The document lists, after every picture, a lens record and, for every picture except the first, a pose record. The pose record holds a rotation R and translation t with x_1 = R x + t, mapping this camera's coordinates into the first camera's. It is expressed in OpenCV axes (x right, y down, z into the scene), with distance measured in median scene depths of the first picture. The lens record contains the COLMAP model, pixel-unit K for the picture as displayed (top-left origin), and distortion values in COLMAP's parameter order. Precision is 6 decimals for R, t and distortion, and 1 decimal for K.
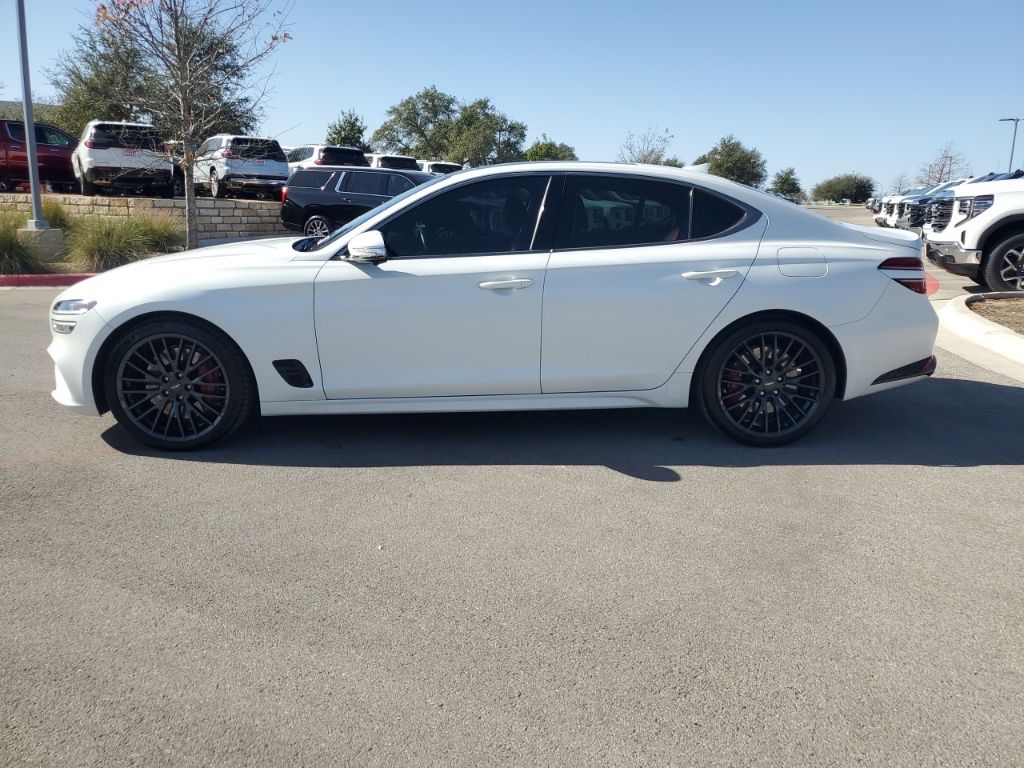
lens RADIAL K [[795.0, 0, 517.8], [0, 795.0, 384.0], [0, 0, 1]] dist [0.020510, 0.006553]
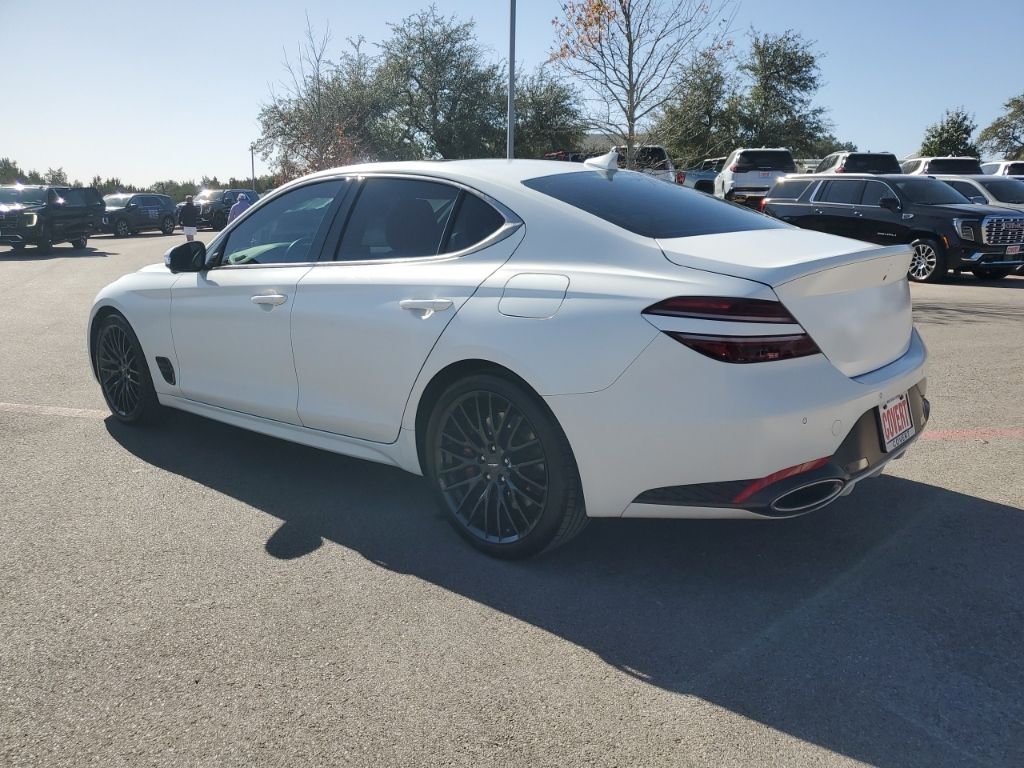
lens RADIAL K [[795.0, 0, 518.4], [0, 795.0, 380.5], [0, 0, 1]] dist [0.020510, 0.006553]
pose [[0.734972, 0.125795, -0.666327, 0.785408], [-0.139283, 0.989696, 0.033211, -0.100321], [0.663639, 0.068399, 0.744920, 0.490879]]
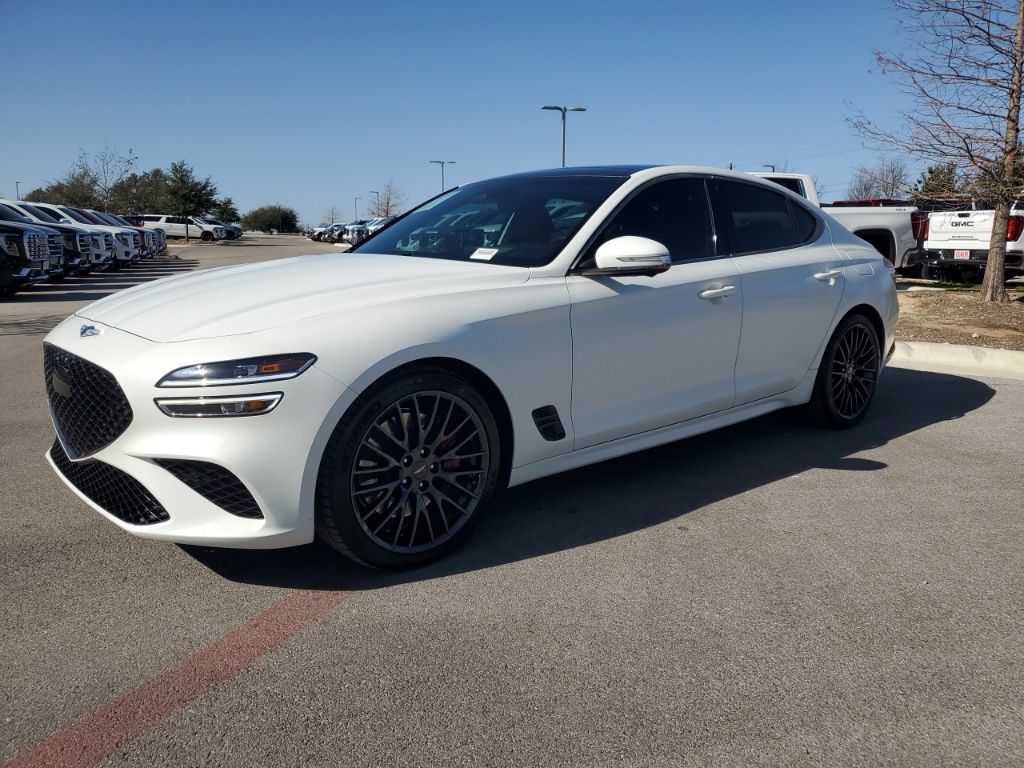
lens RADIAL K [[795.0, 0, 513.4], [0, 795.0, 390.4], [0, 0, 1]] dist [0.020510, 0.006553]
pose [[0.774083, -0.125416, 0.620537, -0.756870], [0.143258, 0.989457, 0.021273, -0.064538], [-0.616663, 0.072429, 0.783889, 0.409669]]
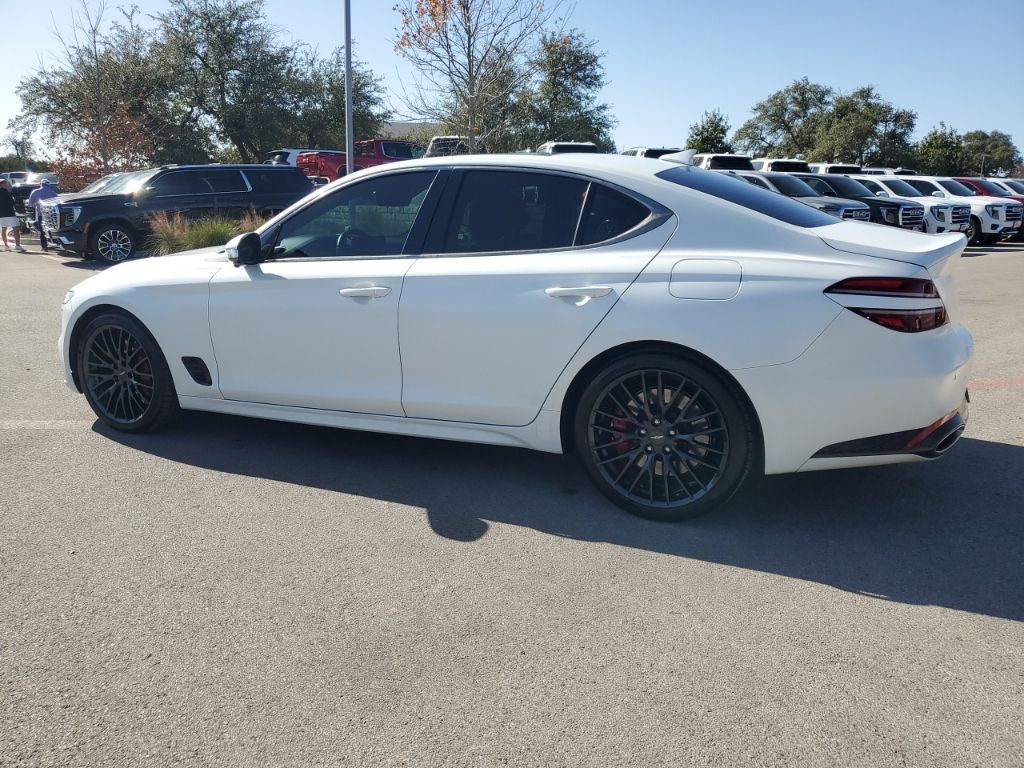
lens RADIAL K [[795.0, 0, 509.5], [0, 795.0, 387.1], [0, 0, 1]] dist [0.020510, 0.006553]
pose [[0.885855, 0.093819, -0.454377, 0.530712], [-0.093604, 0.995343, 0.023026, -0.052696], [0.454421, 0.022133, 0.890512, 0.258466]]
